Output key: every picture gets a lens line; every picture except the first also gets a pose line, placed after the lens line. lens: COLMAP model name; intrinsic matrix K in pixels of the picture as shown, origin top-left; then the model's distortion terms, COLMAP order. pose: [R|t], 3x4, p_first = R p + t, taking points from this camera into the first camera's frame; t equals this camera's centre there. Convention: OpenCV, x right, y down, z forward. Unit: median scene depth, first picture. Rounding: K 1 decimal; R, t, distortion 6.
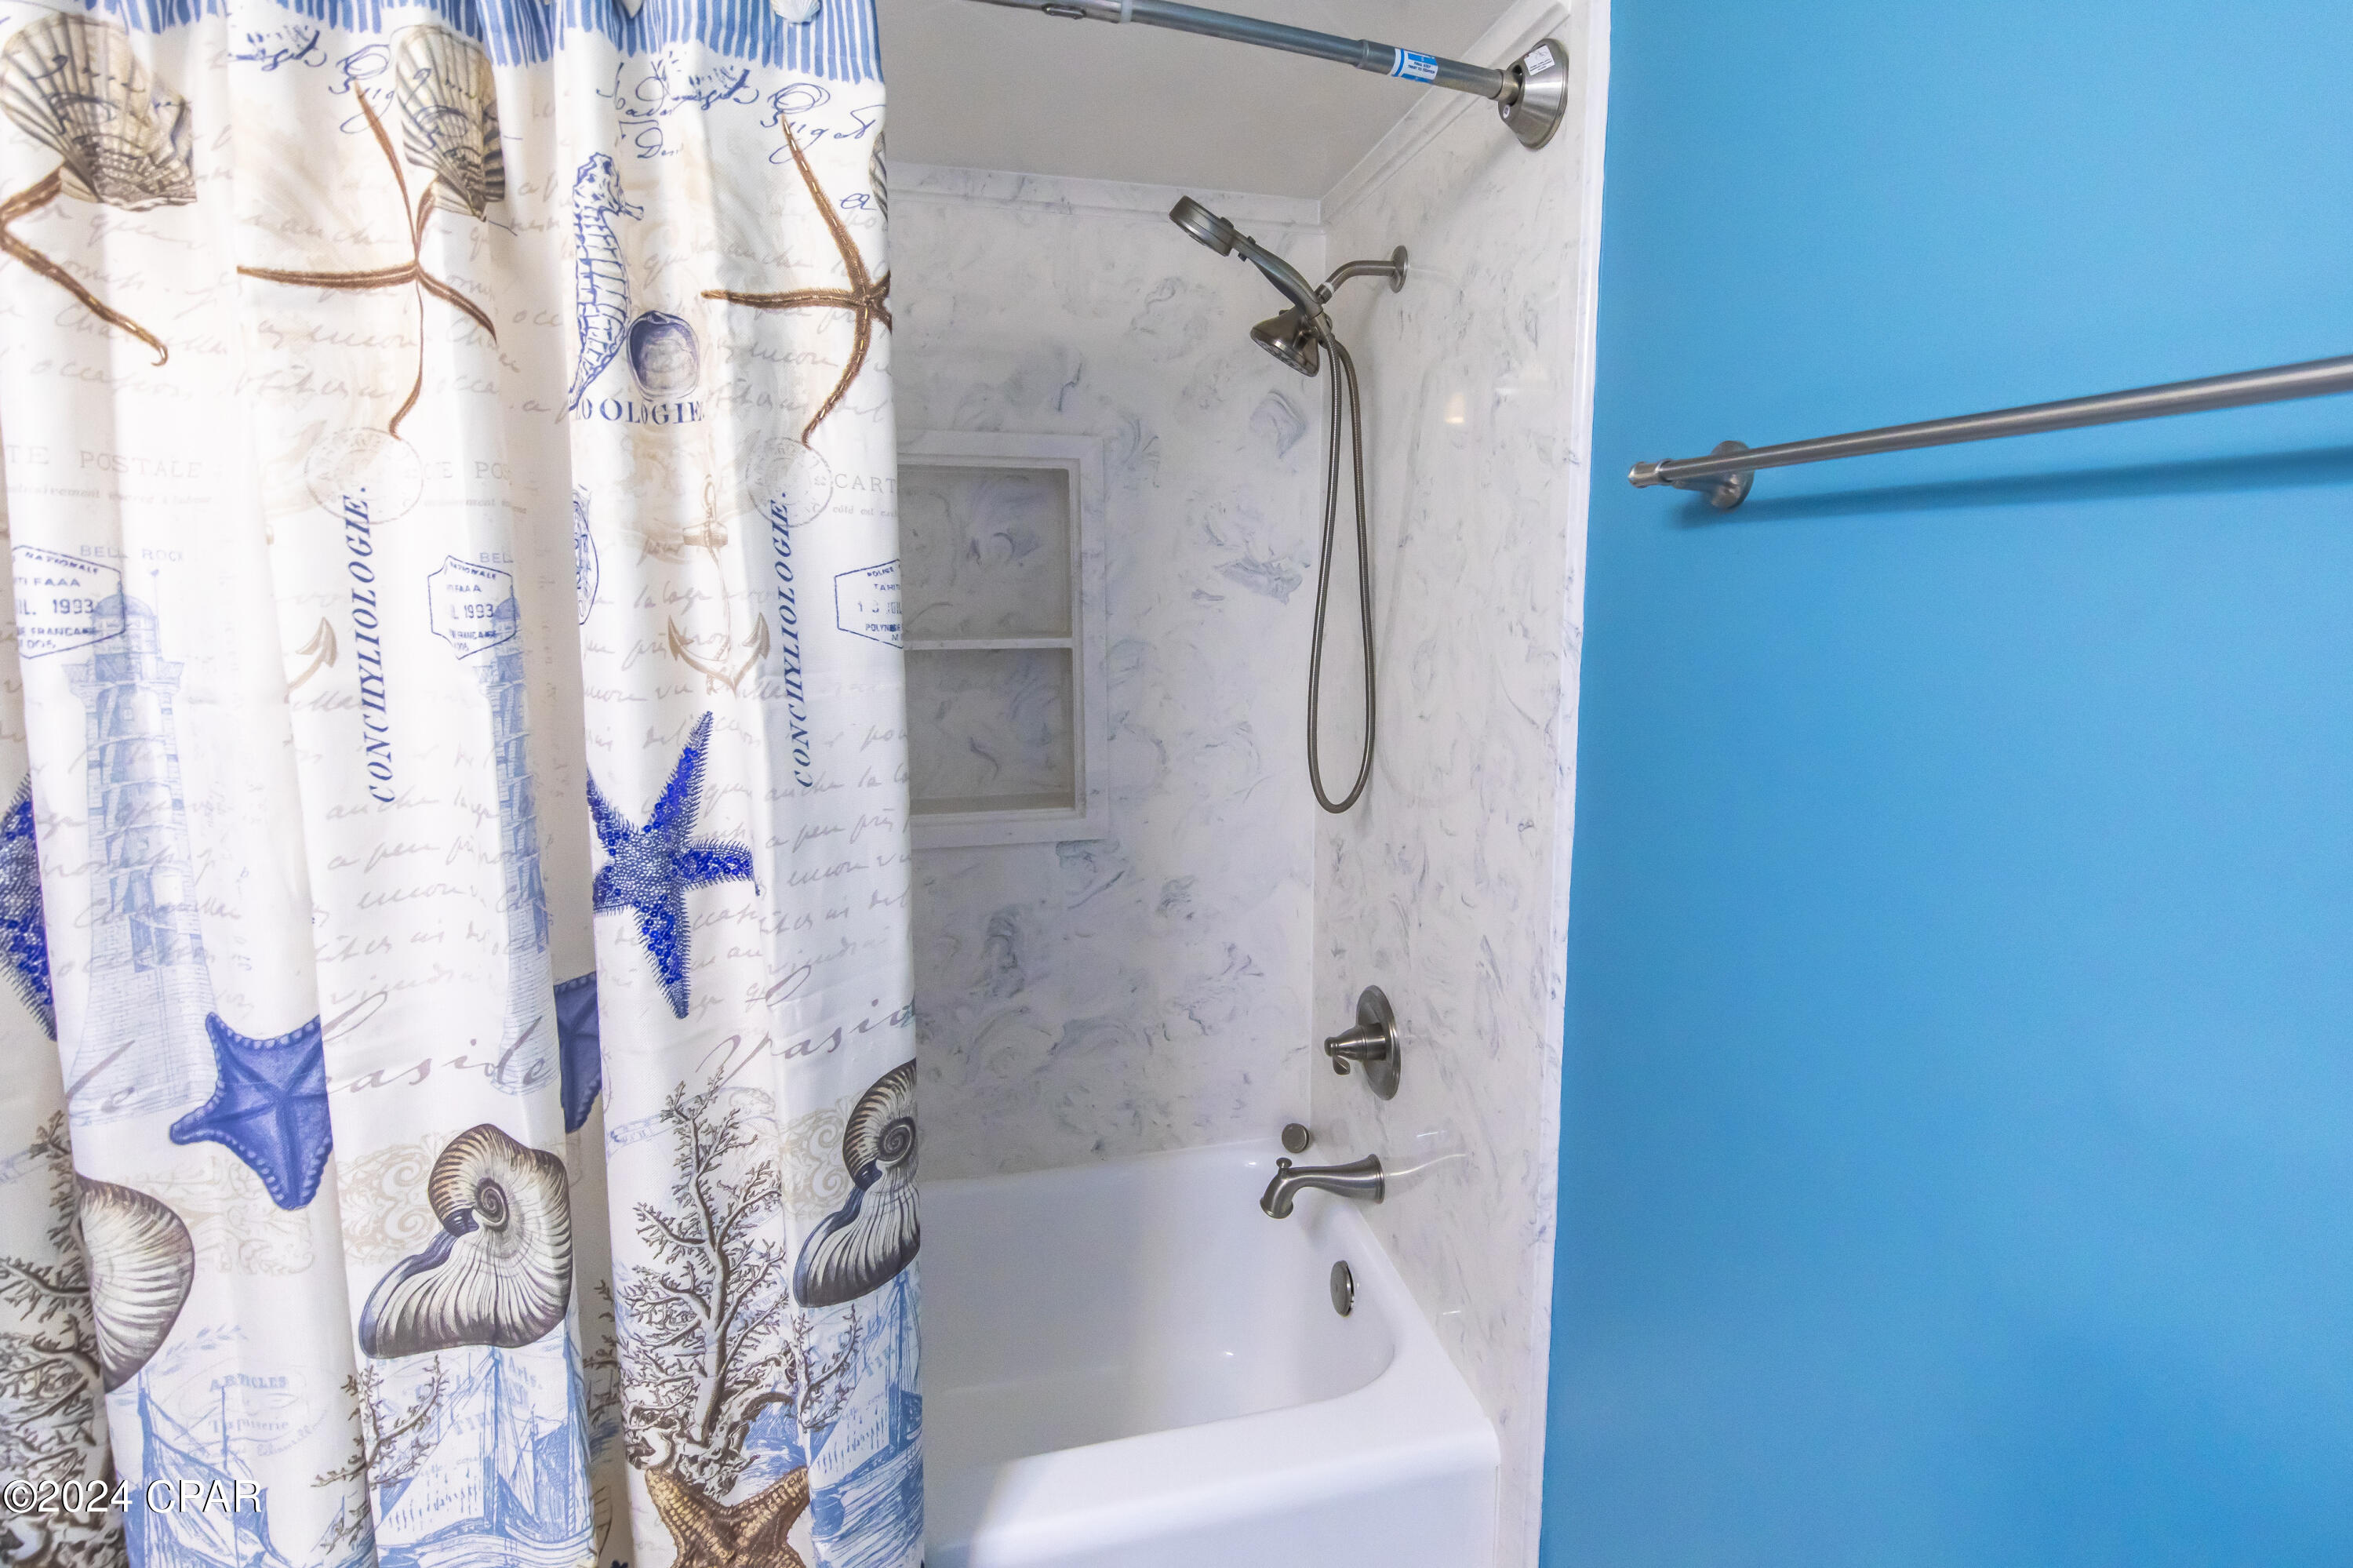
lens RADIAL K [[1108.2, 0, 1178.8], [0, 1108.2, 707.9], [0, 0, 1]] dist [0.003563, -0.001269]
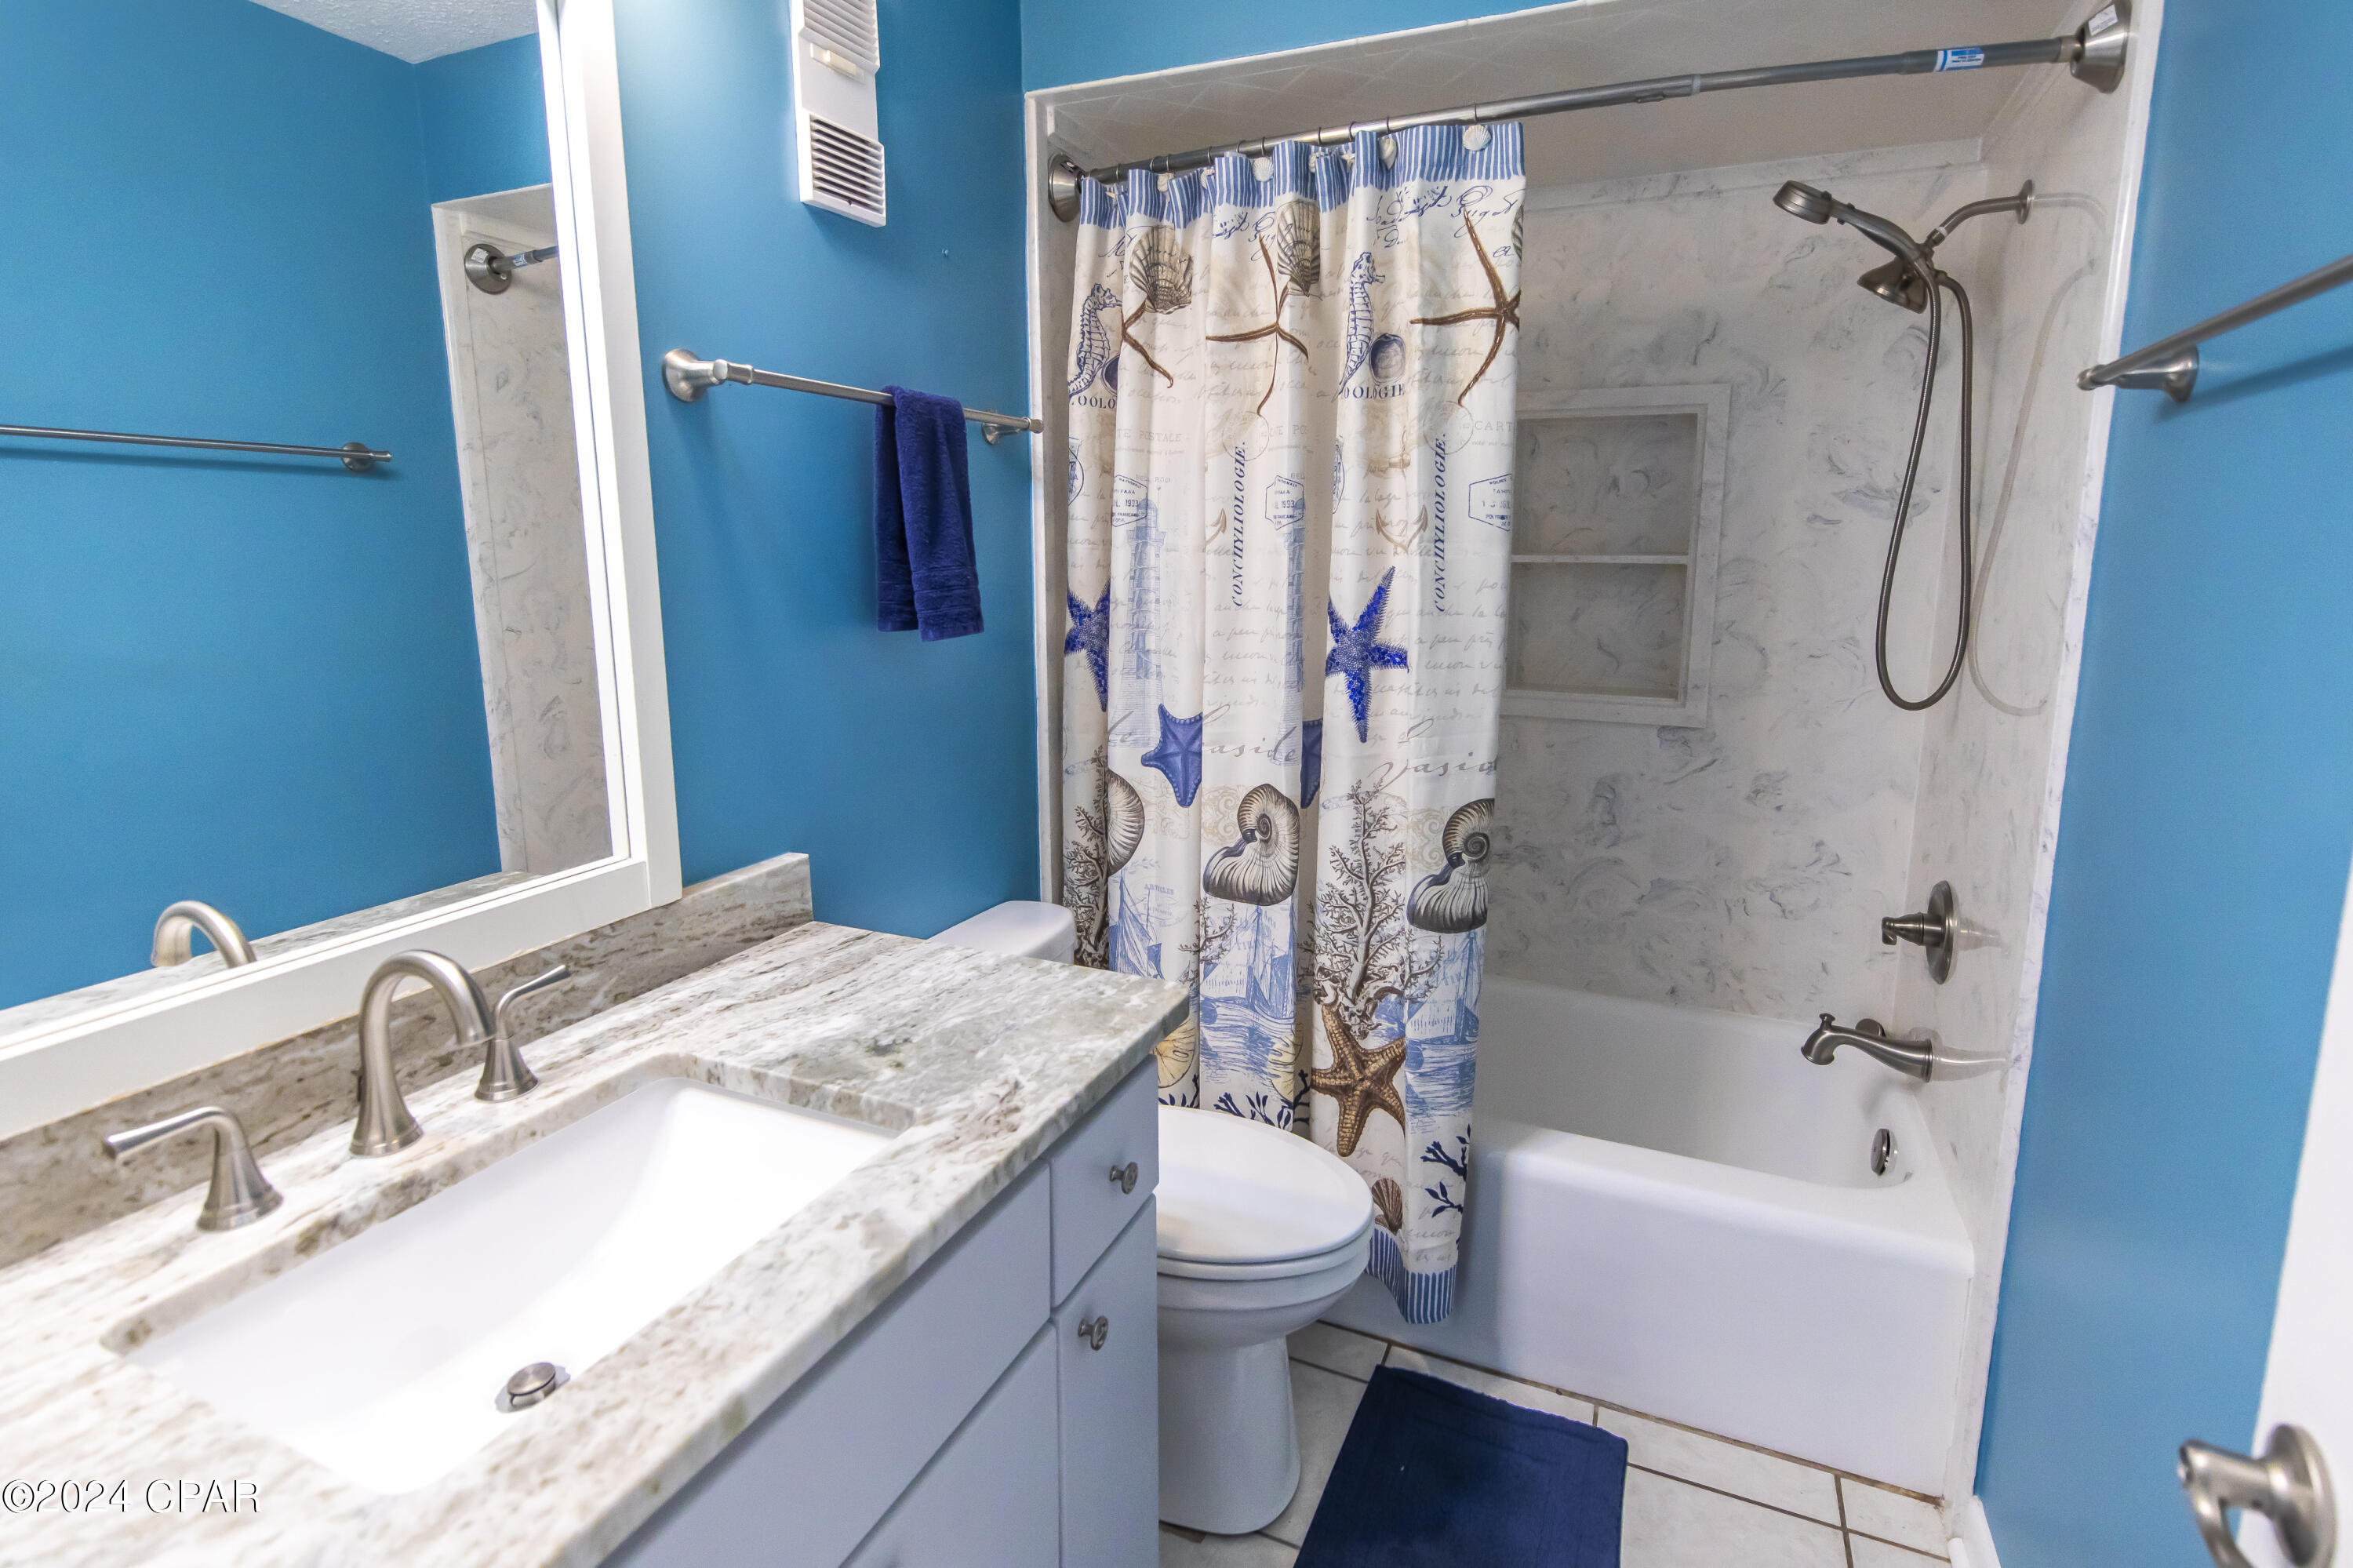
lens RADIAL K [[1128.1, 0, 1174.7], [0, 1128.1, 814.0], [0, 0, 1]] dist [0.005006, 0.000819]
pose [[0.805667, 0.136239, -0.576489, 0.376586], [-0.074659, 0.988786, 0.129335, 0.183732], [0.587645, -0.061161, 0.806804, -0.661852]]
